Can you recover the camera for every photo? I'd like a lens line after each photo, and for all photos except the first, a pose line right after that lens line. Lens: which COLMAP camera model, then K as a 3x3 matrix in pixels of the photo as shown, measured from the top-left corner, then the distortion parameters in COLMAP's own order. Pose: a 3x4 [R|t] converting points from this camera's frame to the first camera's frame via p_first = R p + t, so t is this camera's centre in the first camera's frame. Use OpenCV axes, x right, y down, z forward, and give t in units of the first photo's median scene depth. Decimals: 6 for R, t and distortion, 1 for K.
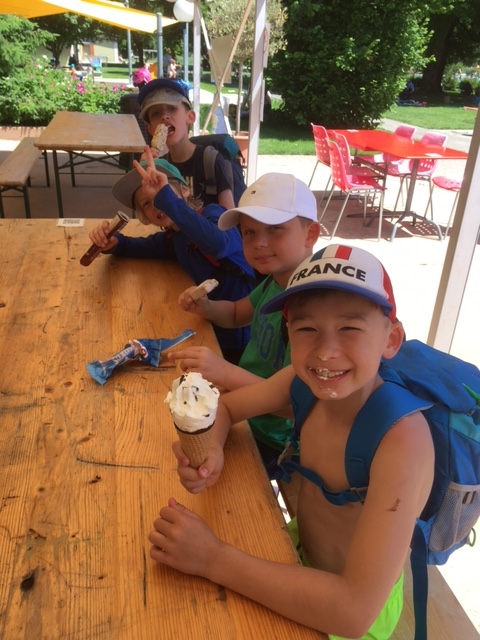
lens RADIAL K [[541.2, 0, 241.4], [0, 541.2, 320.4], [0, 0, 1]] dist [0.015116, -0.015141]
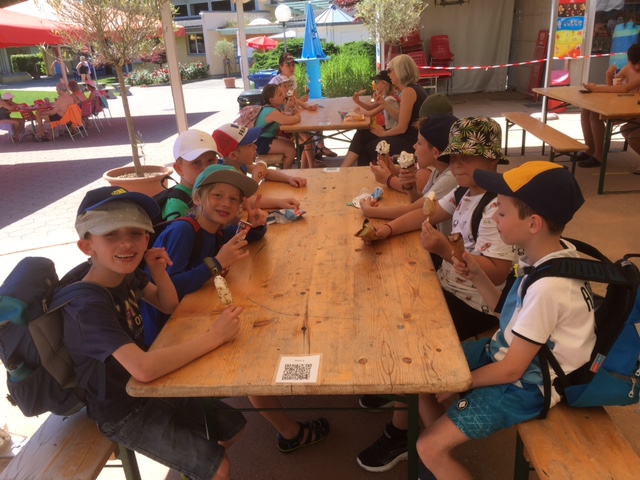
lens RADIAL K [[541.2, 0, 321.5], [0, 541.2, 239.6], [0, 0, 1]] dist [0.015116, -0.015141]
pose [[-0.959900, -0.095636, 0.263526, -0.740238], [0.128478, 0.685415, 0.716728, -1.077099], [-0.249170, 0.721844, -0.645643, 1.960172]]
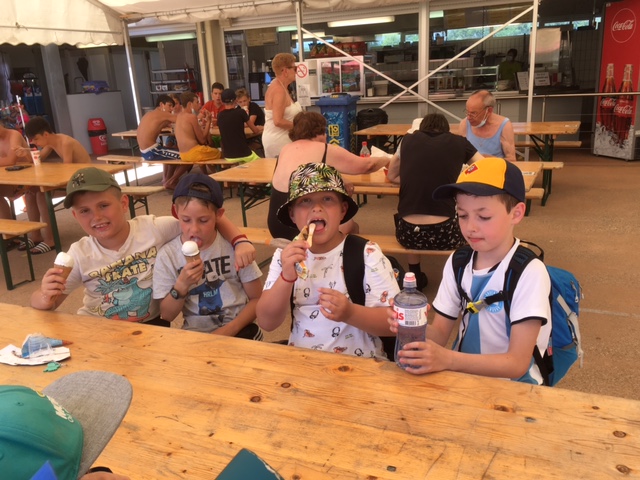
lens RADIAL K [[569.1, 0, 322.8], [0, 569.1, 240.4], [0, 0, 1]] dist [0.021831, -0.015847]
pose [[-0.594945, 0.207553, -0.776506, 0.137175], [-0.331473, 0.816750, 0.472278, -0.710280], [0.732234, 0.538370, -0.417123, 1.364417]]
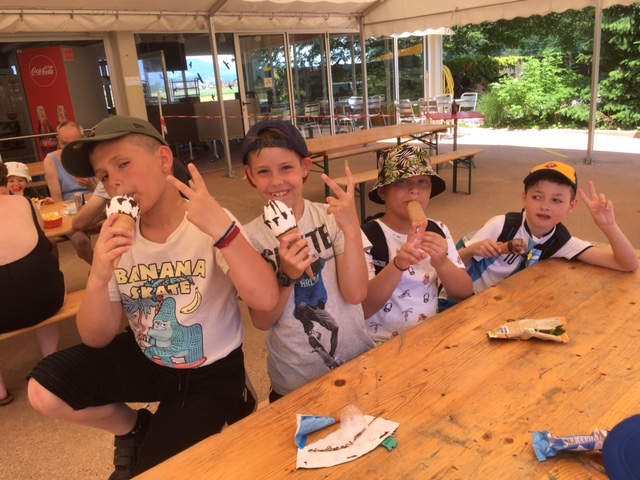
lens RADIAL K [[541.2, 0, 320.9], [0, 541.2, 240.4], [0, 0, 1]] dist [0.015116, -0.015141]
pose [[0.457043, 0.172704, -0.872517, 0.230194], [-0.293520, 0.955299, 0.035338, -0.120445], [0.839618, 0.239950, 0.487305, 0.160534]]
